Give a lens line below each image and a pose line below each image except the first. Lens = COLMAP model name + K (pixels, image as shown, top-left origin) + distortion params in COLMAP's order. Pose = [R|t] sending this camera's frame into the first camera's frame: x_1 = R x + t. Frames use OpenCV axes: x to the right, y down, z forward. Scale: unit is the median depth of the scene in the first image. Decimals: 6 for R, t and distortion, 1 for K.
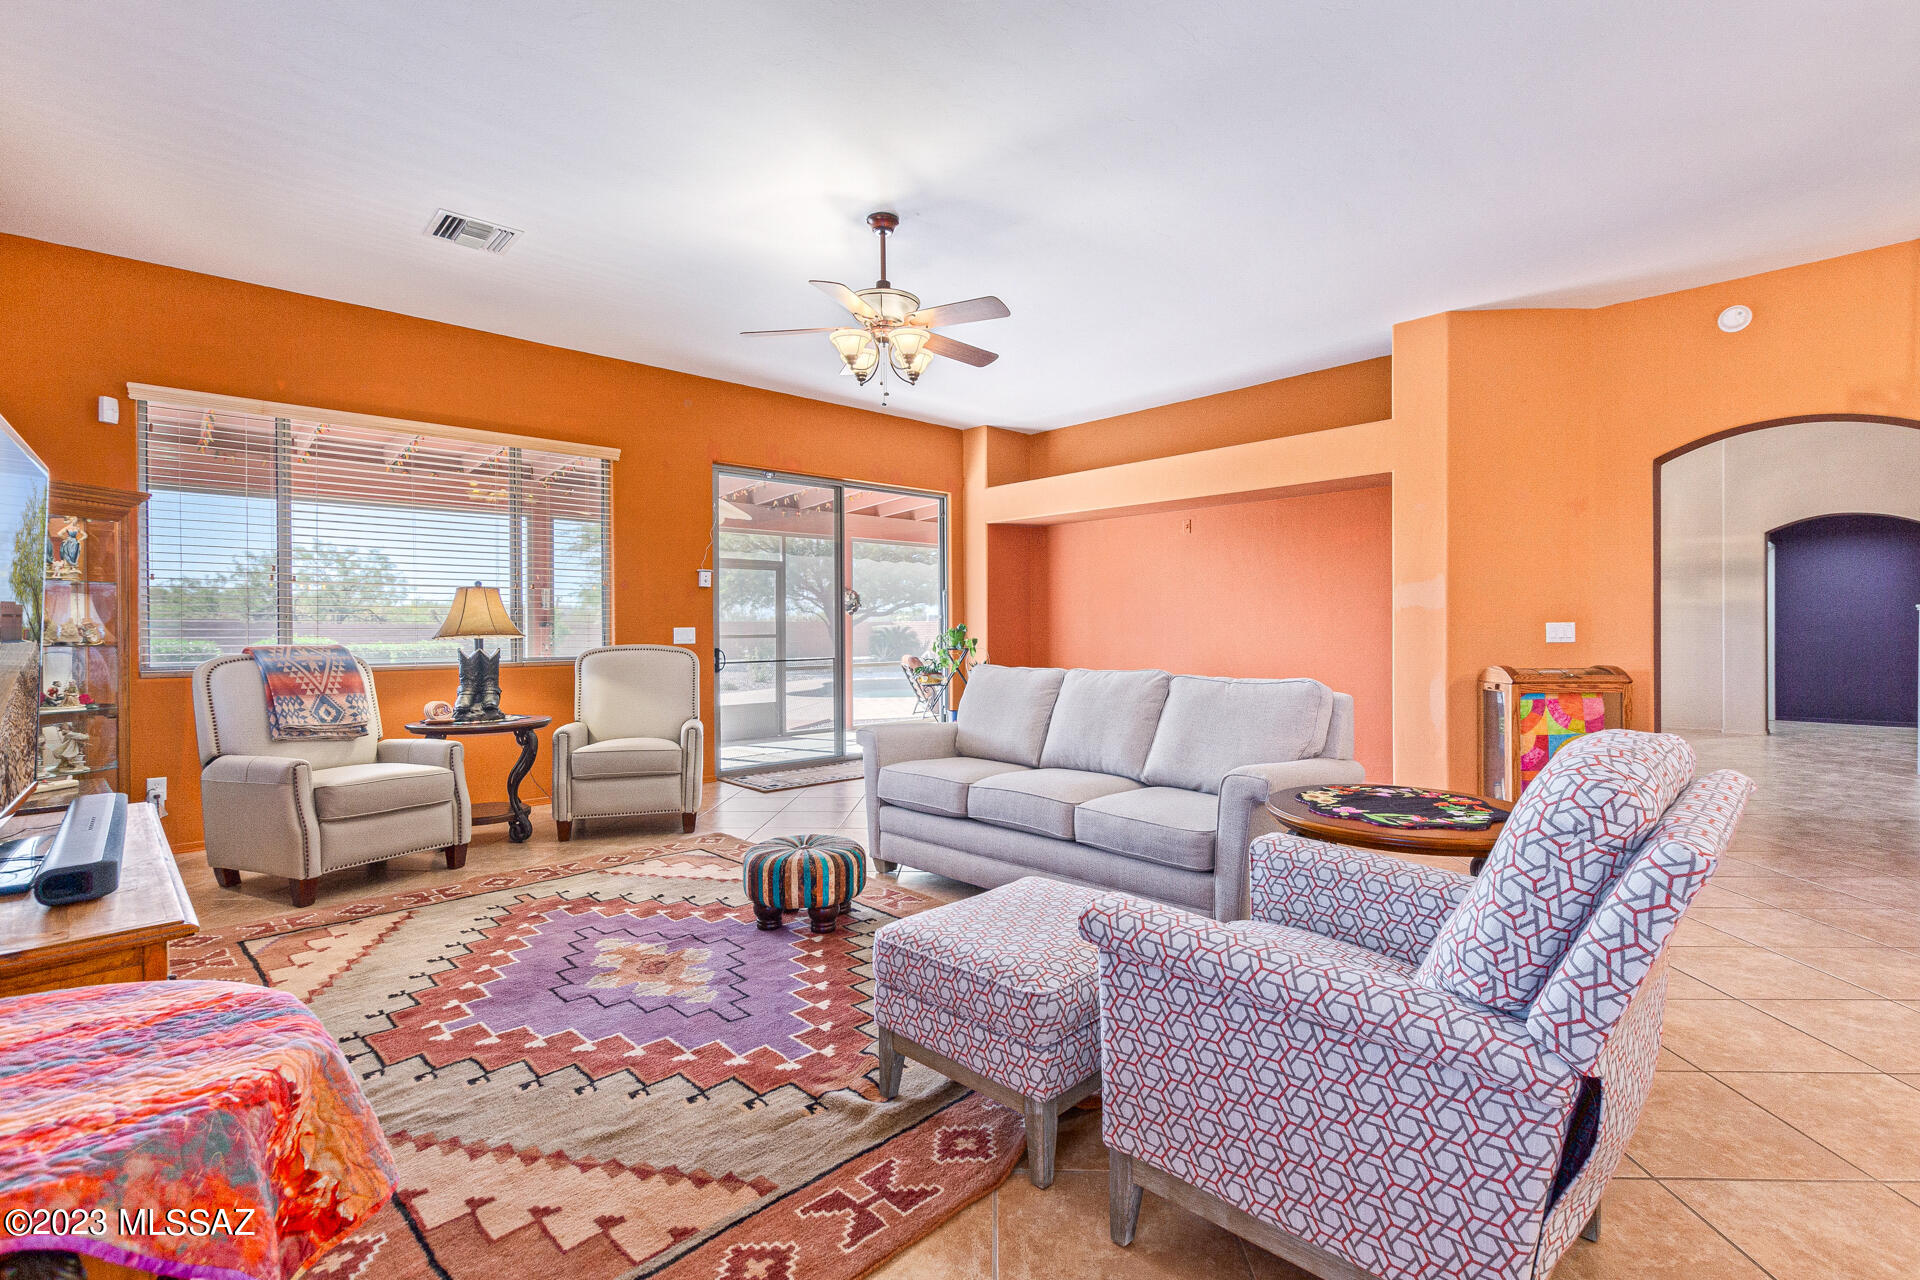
lens RADIAL K [[881.9, 0, 969.0], [0, 881.9, 632.2], [0, 0, 1]] dist [0.001125, 0.000345]
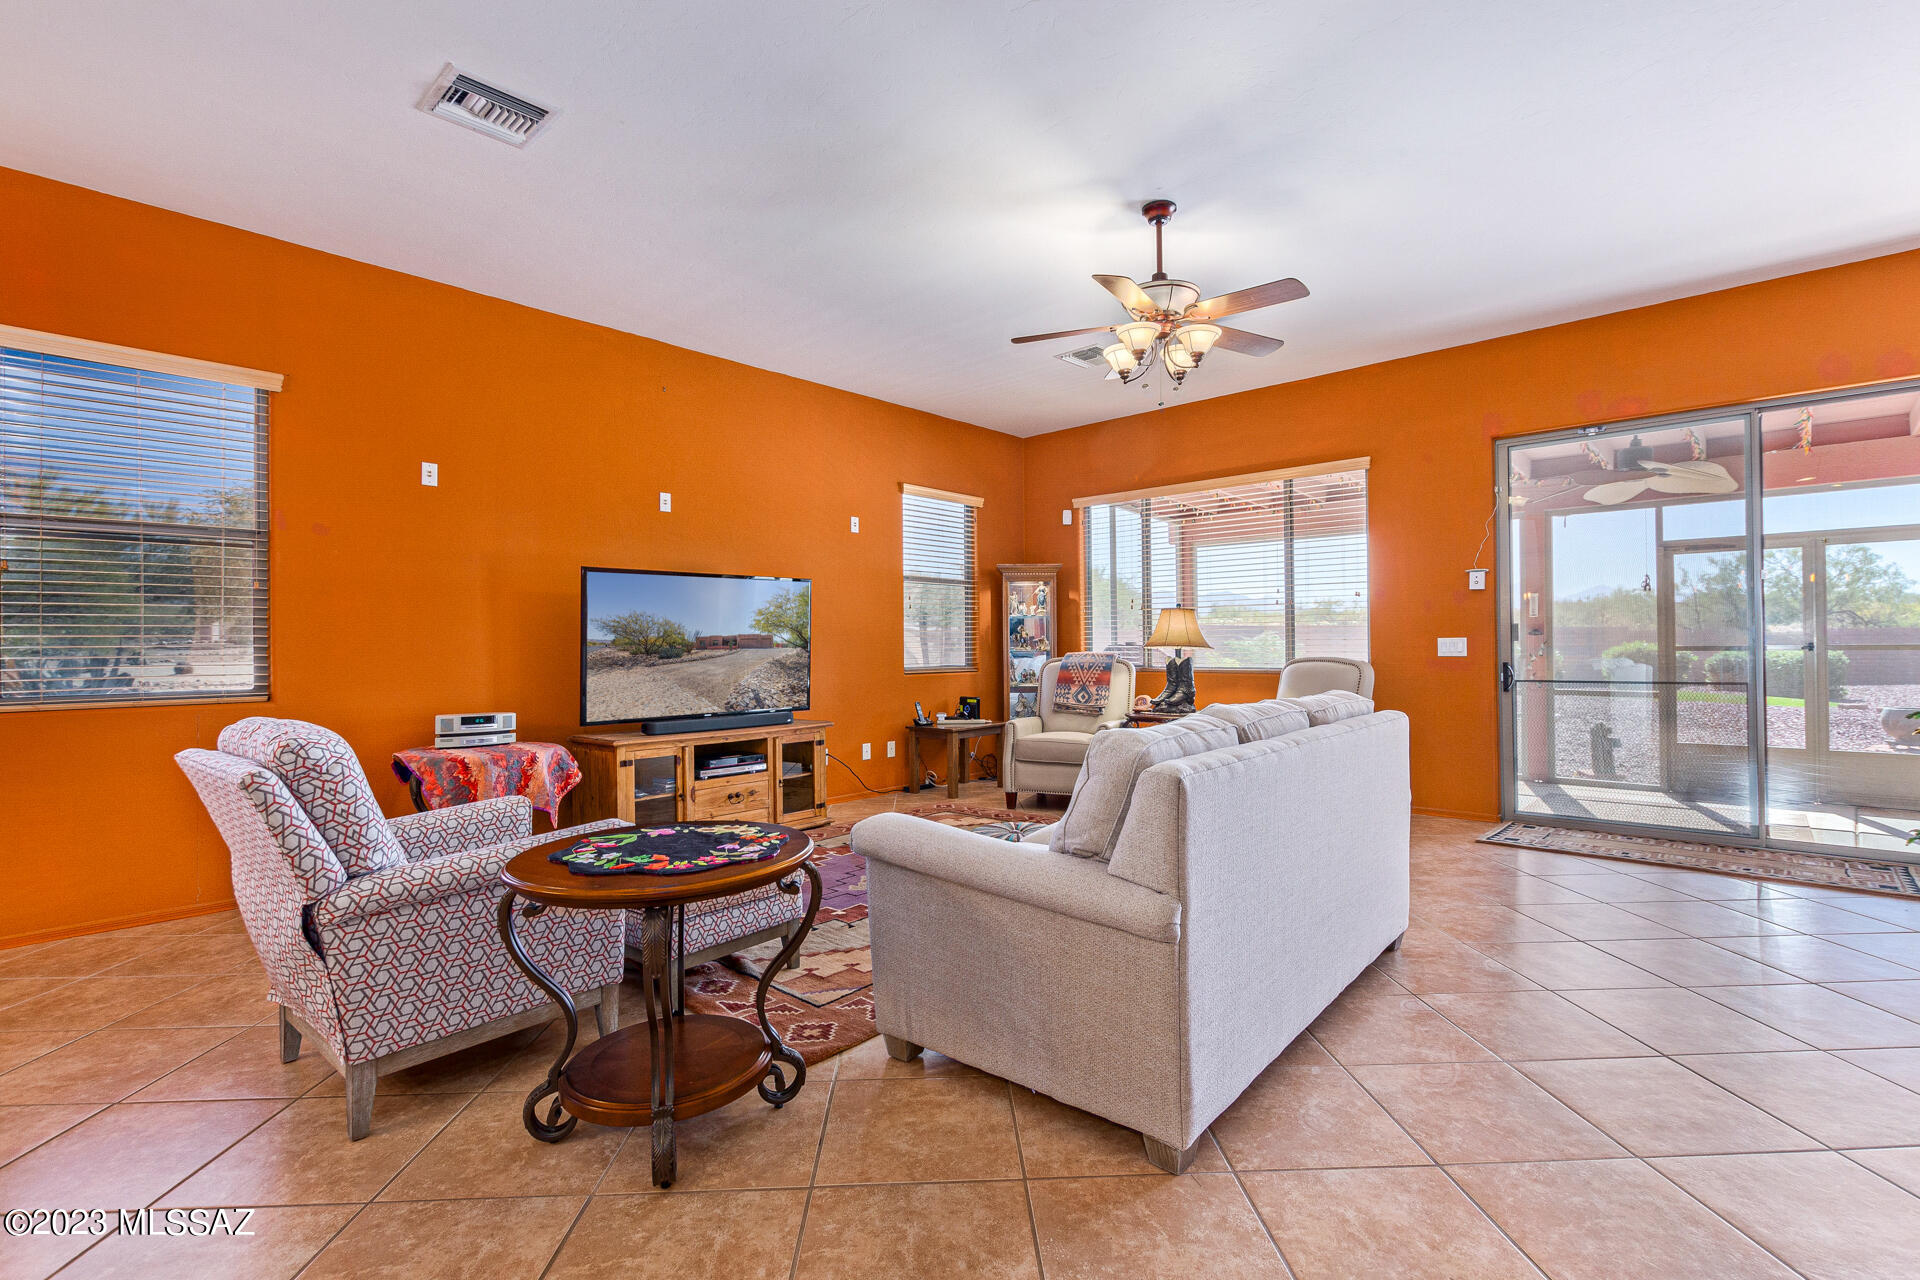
lens RADIAL K [[881.9, 0, 969.0], [0, 881.9, 632.2], [0, 0, 1]] dist [0.001125, 0.000345]
pose [[0.082349, -0.011308, -0.996539, 0.691163], [0.003819, 0.999932, -0.011031, -0.003916], [0.996596, -0.002897, 0.082386, 0.605790]]
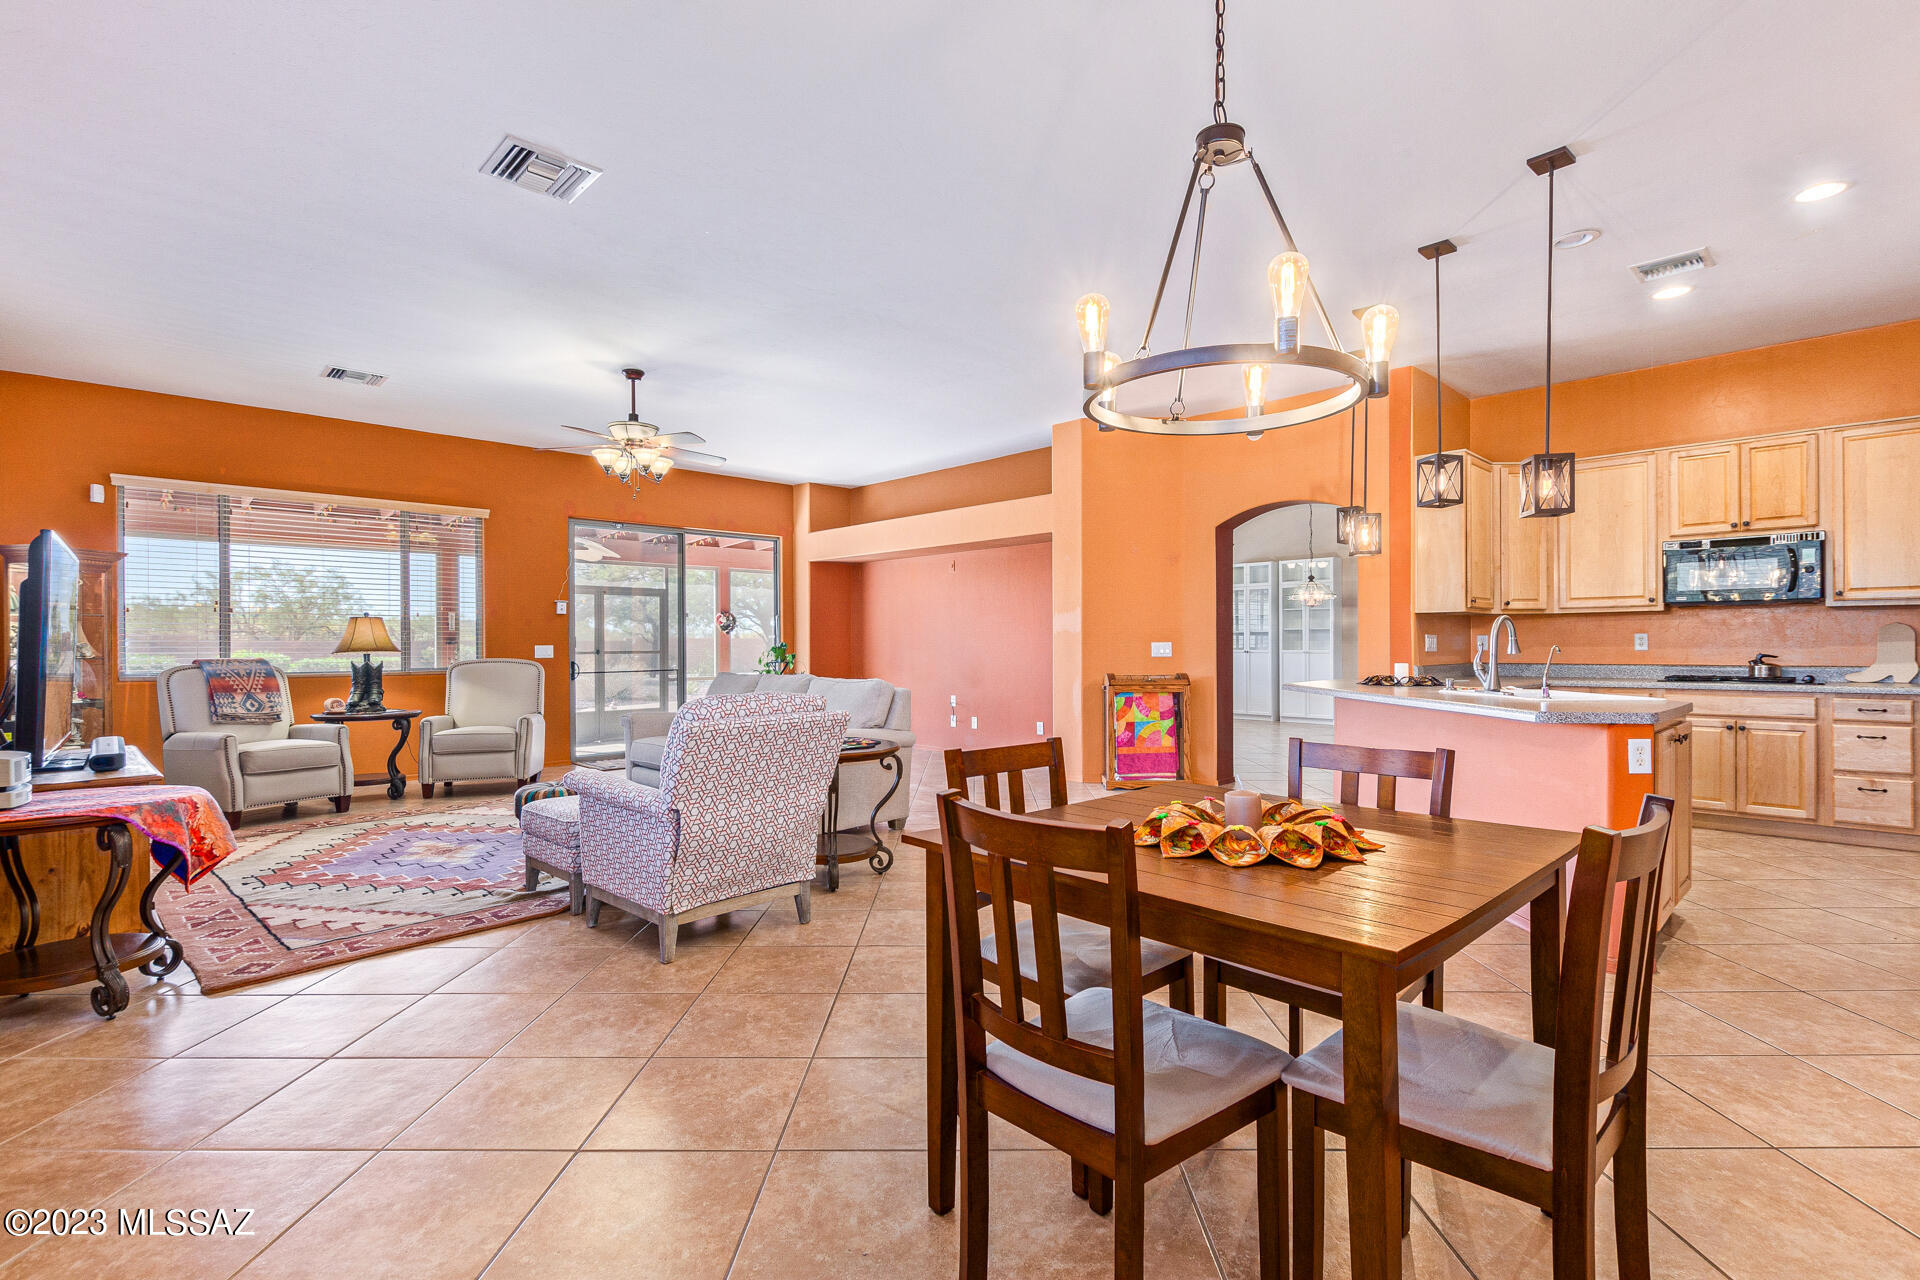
lens RADIAL K [[893.5, 0, 974.7], [0, 893.5, 645.9], [0, 0, 1]] dist [0.002634, -0.000089]
pose [[0.999760, 0.000212, 0.021898, 0.377488], [-0.000140, 0.999995, -0.003288, -0.000711], [-0.021898, 0.003284, 0.999755, -0.437576]]
